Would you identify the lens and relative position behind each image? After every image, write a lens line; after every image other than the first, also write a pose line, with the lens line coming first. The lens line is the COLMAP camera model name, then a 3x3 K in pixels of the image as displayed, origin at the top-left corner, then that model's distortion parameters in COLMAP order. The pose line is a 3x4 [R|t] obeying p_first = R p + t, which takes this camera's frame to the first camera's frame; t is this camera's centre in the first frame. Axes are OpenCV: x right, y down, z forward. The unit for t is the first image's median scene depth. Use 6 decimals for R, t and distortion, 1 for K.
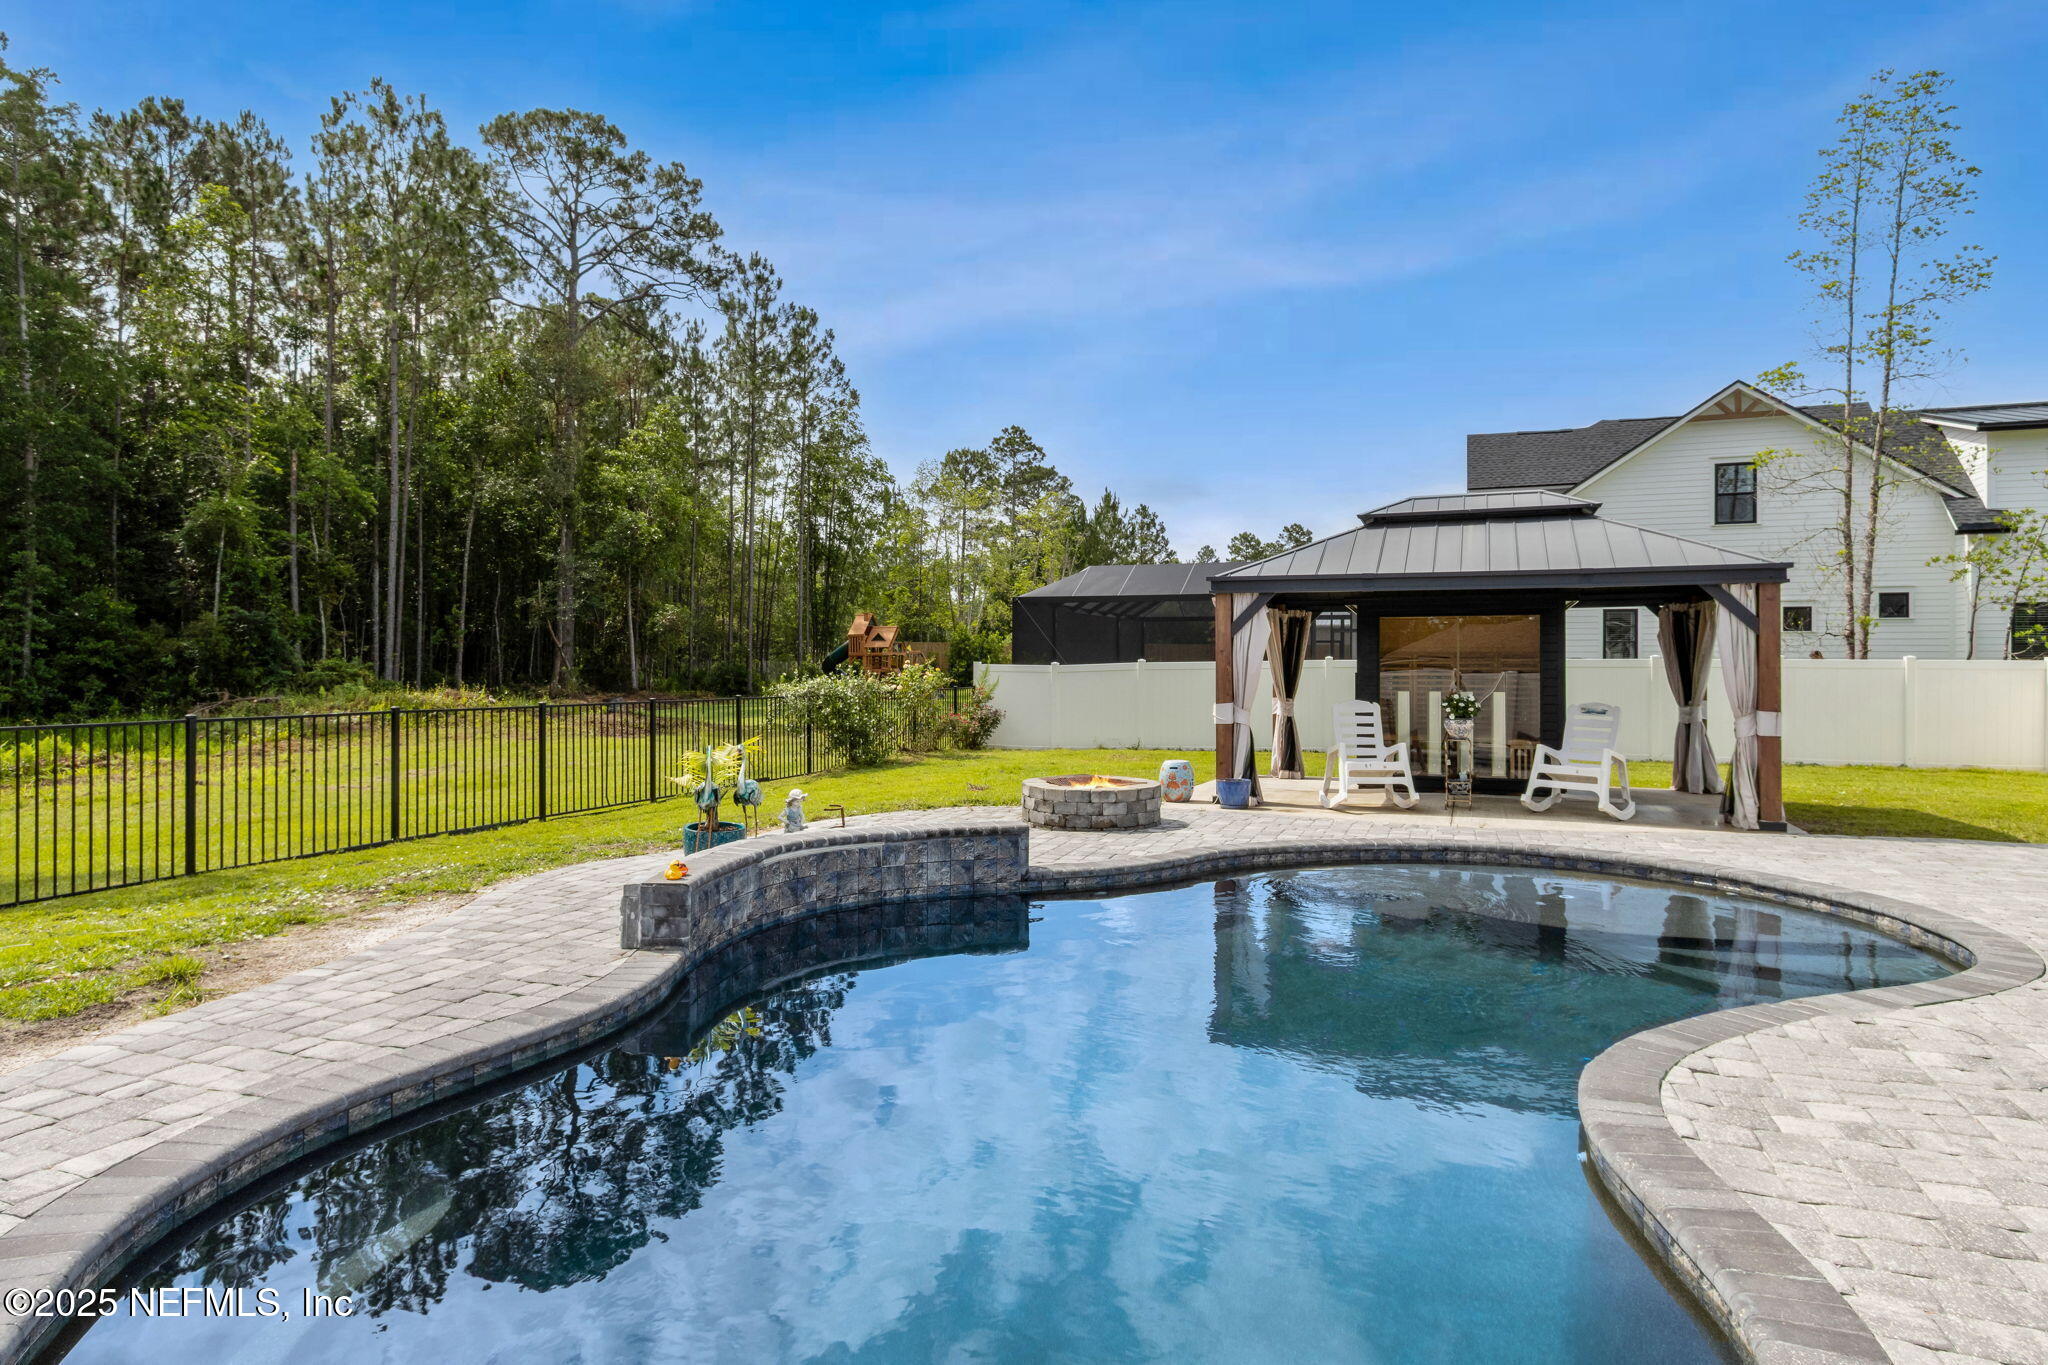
lens RADIAL K [[1156.6, 0, 1015.3], [0, 1156.6, 659.7], [0, 0, 1]] dist [0.004631, 0.003263]
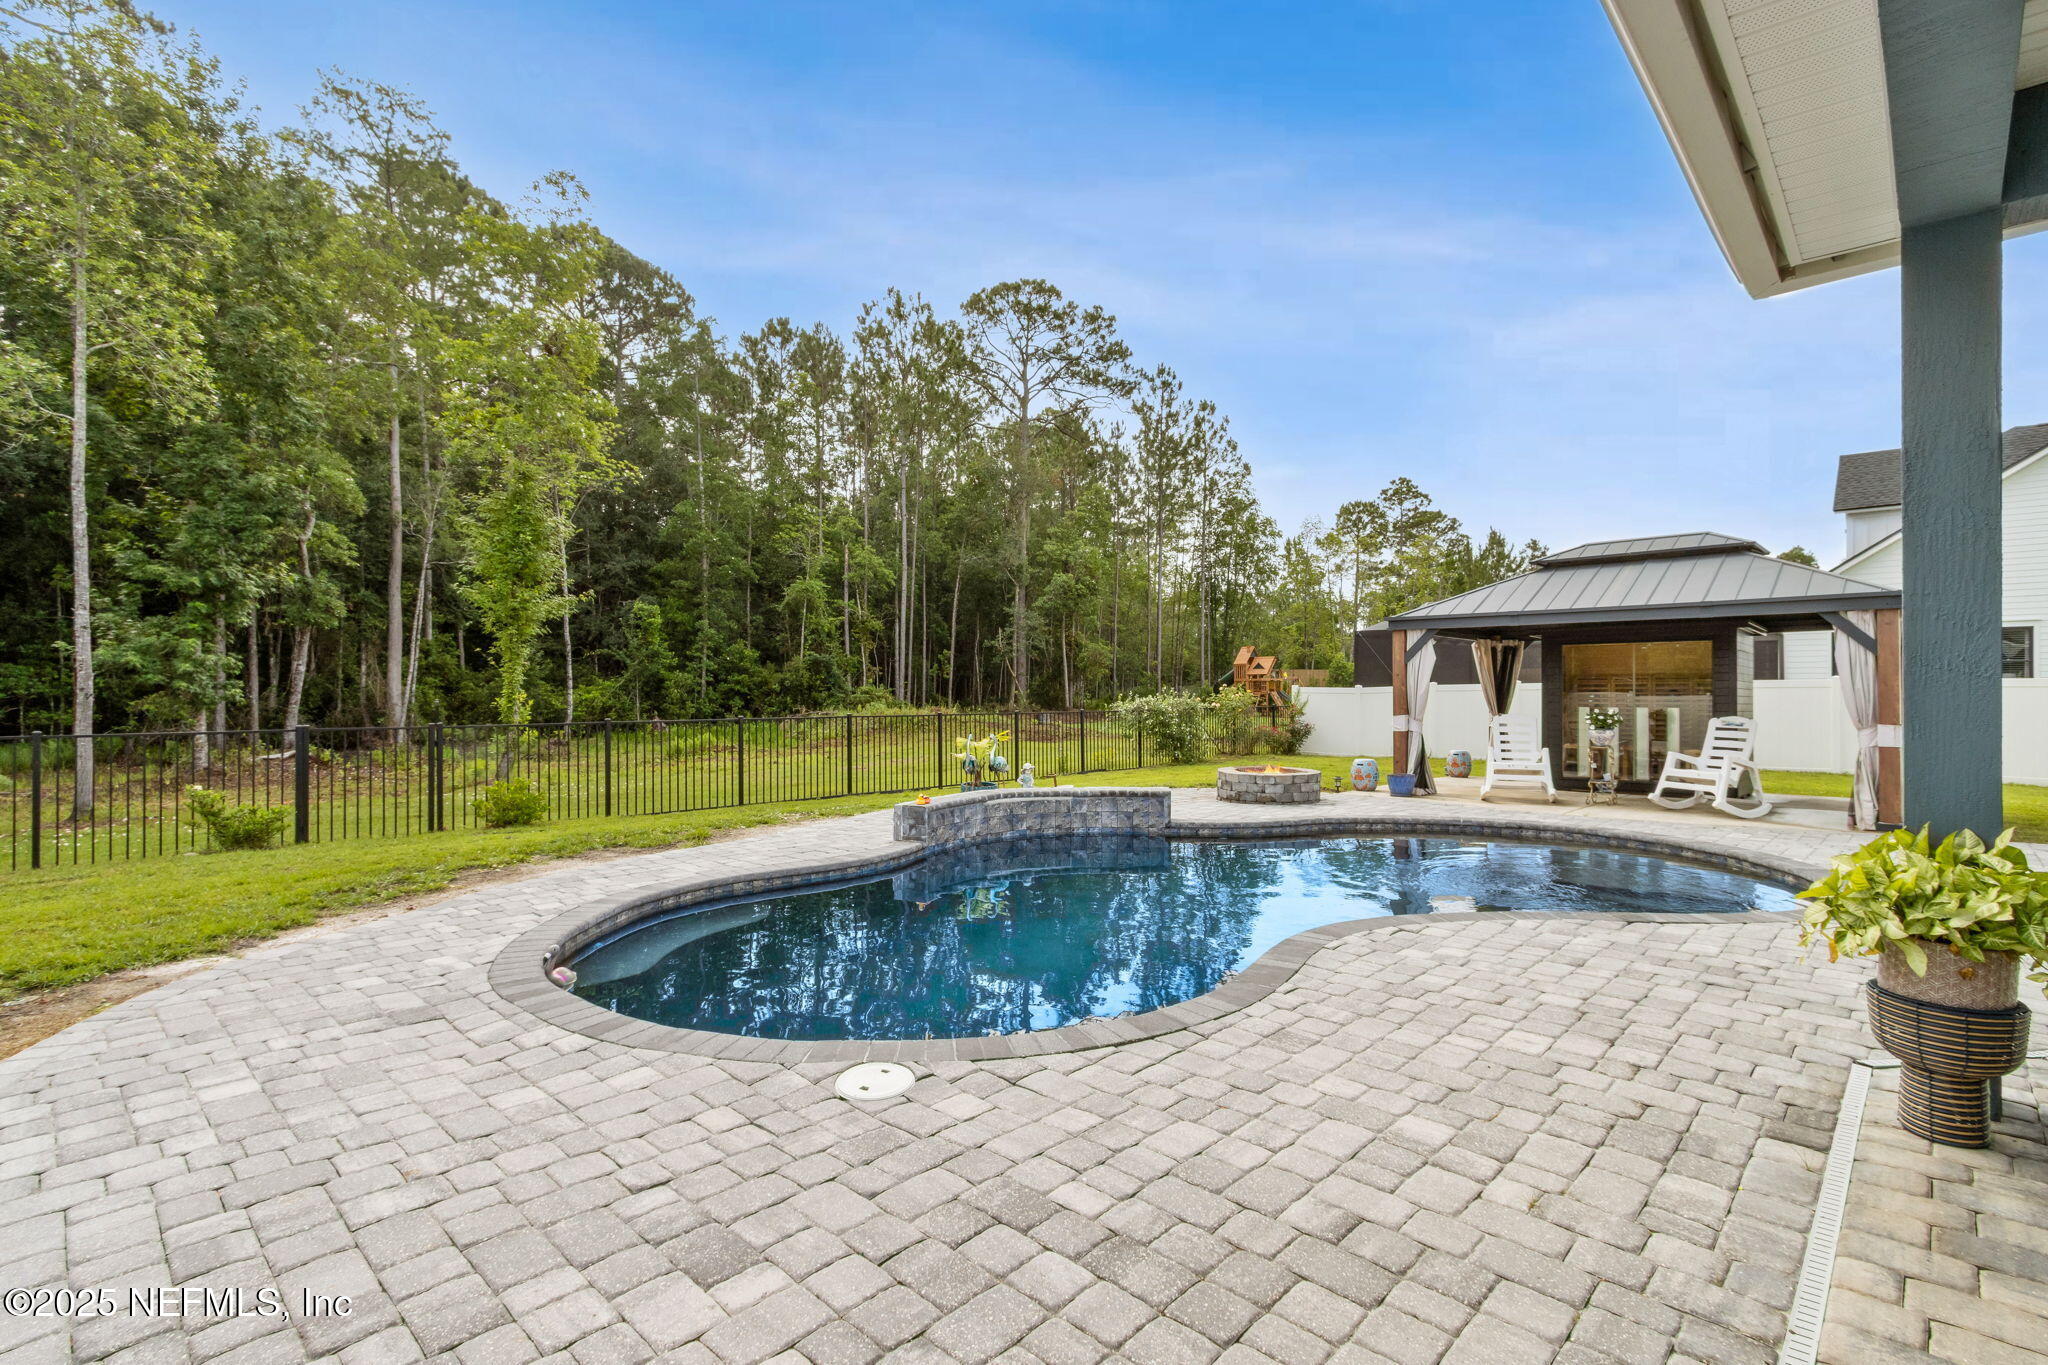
lens RADIAL K [[965.3, 0, 1013.0], [0, 965.3, 686.0], [0, 0, 1]] dist [0.003250, 0.000529]
pose [[0.917091, -0.005200, -0.398644, 0.055346], [0.005562, 0.999985, -0.000248, 0.000707], [0.398639, -0.001990, 0.917106, -0.041032]]
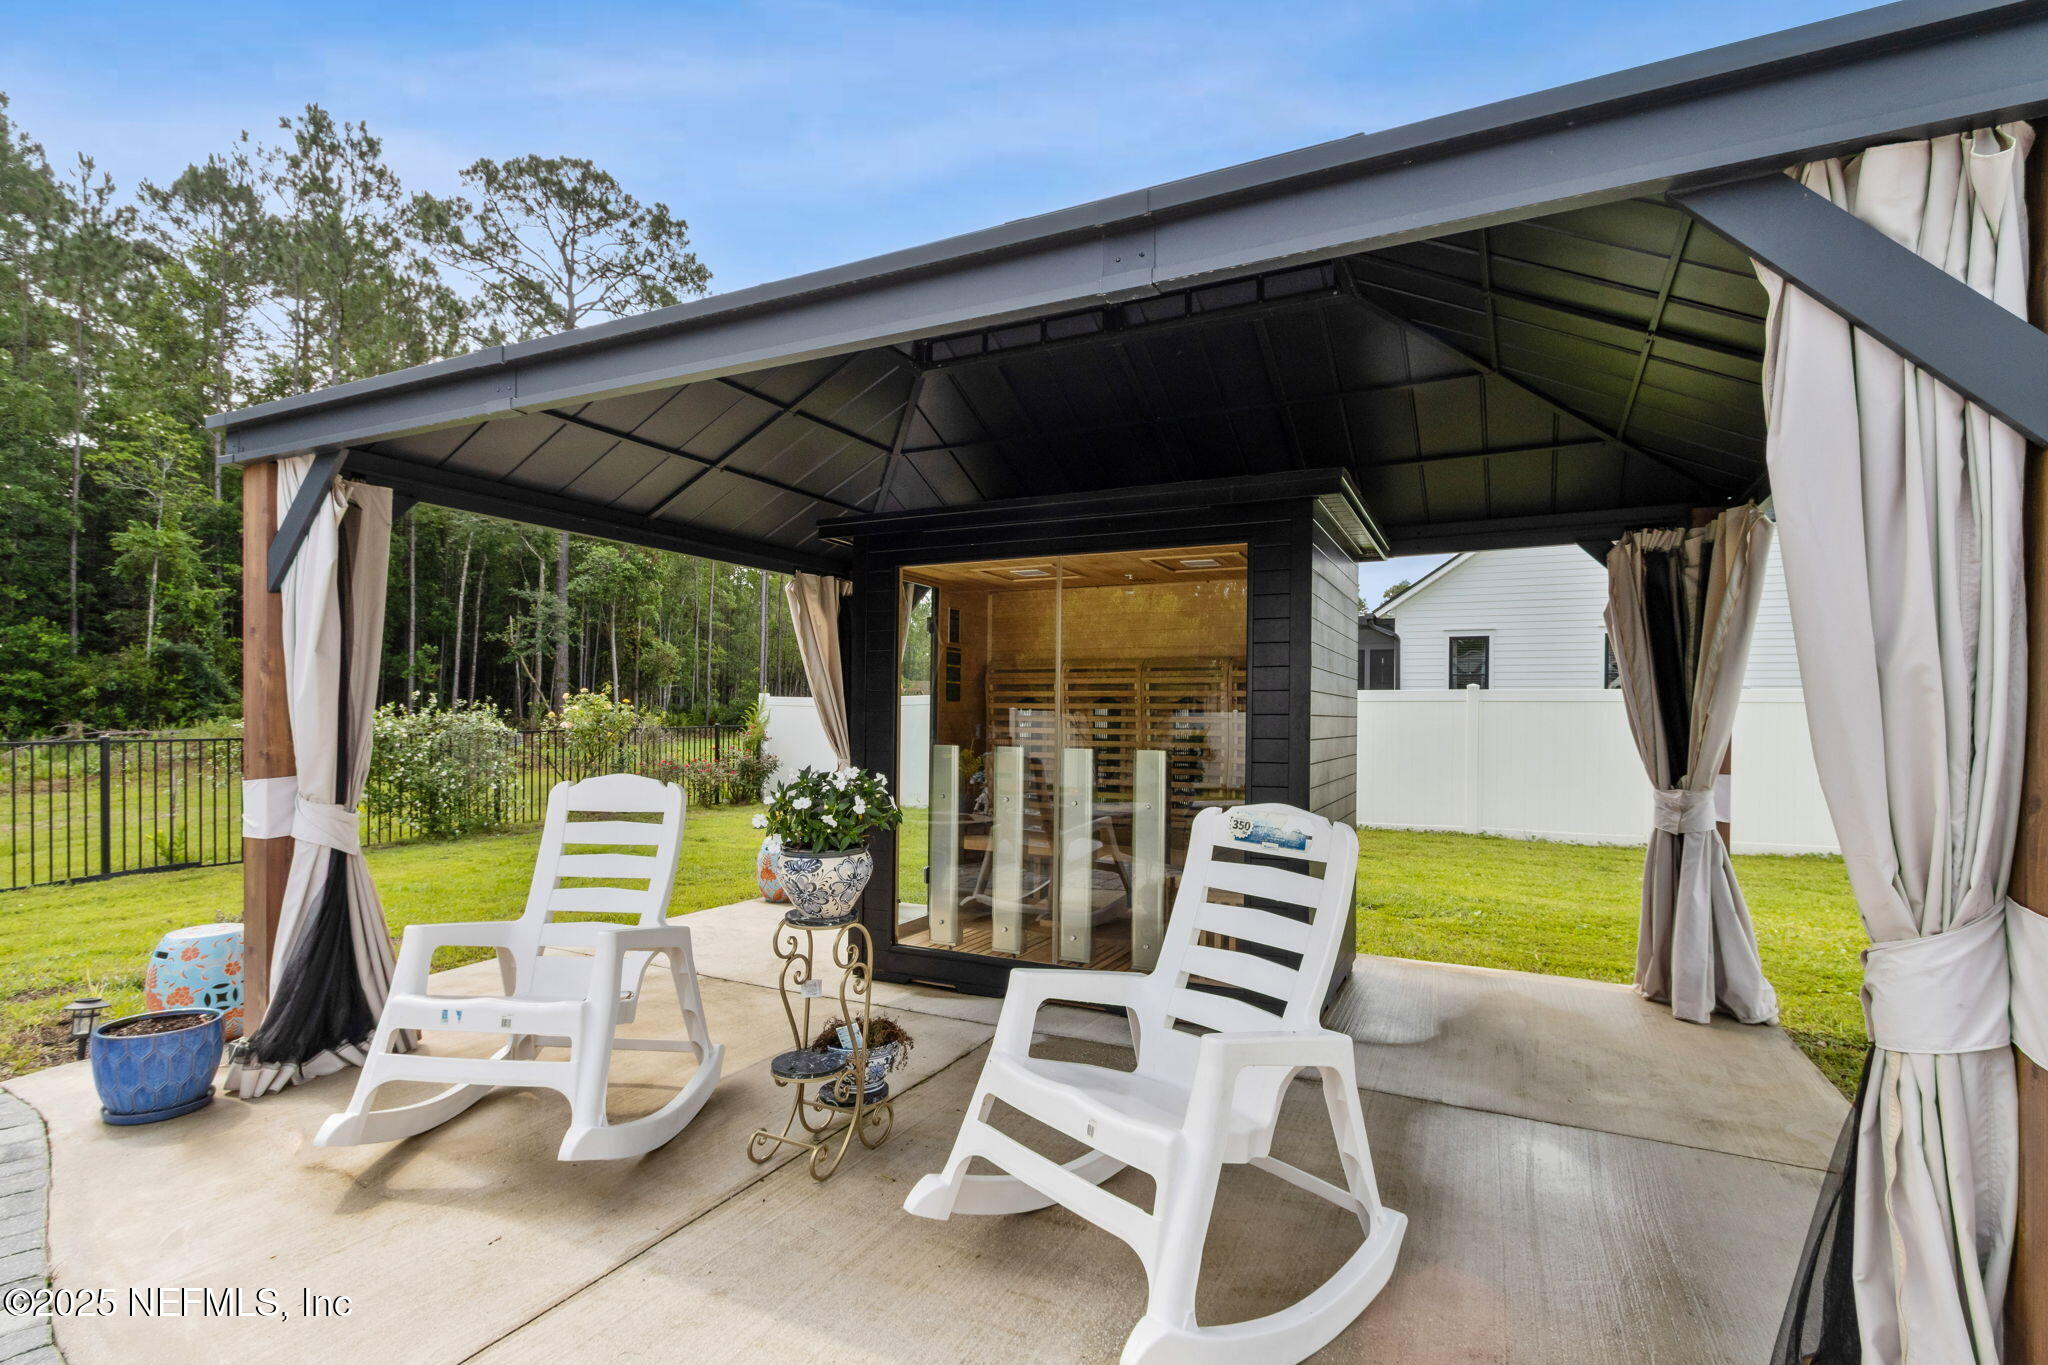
lens RADIAL K [[967.9, 0, 1026.3], [0, 967.9, 713.1], [0, 0, 1]] dist [0.001772, -0.000090]
pose [[0.995164, 0.005693, -0.098057, 0.113541], [-0.004495, 0.999913, 0.012434, 0.003510], [0.098119, -0.011933, 0.995103, 0.188507]]
